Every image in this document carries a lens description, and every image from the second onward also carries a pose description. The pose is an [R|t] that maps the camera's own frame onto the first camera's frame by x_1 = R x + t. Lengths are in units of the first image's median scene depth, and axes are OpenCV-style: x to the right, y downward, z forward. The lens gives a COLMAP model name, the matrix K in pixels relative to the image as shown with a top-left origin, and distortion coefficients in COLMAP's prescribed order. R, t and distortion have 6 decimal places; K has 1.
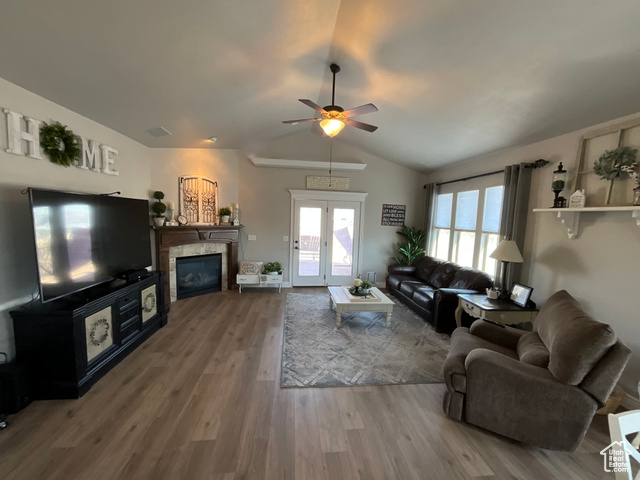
lens RADIAL K [[258.4, 0, 320.0], [0, 258.4, 240.0], [0, 0, 1]] dist [-0.000490, -0.000302]
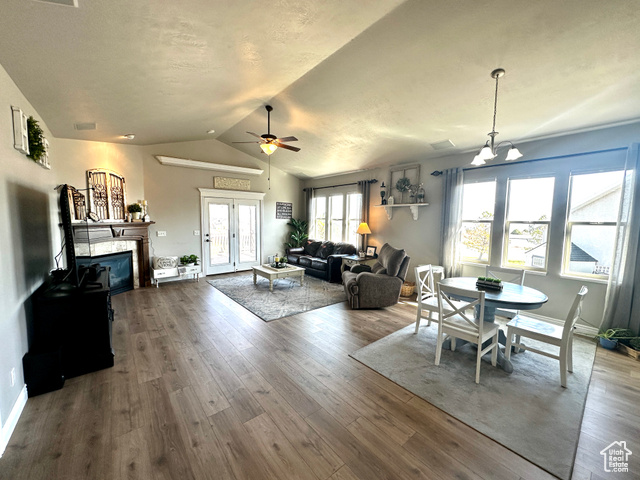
lens RADIAL K [[256.4, 0, 320.0], [0, 256.4, 240.0], [0, 0, 1]] dist [0.001194, 0.000106]
pose [[0.836162, -0.071418, 0.543813, -0.338896], [0.066734, 0.997367, 0.028373, 0.033494], [-0.544408, 0.012567, 0.838726, -0.225664]]
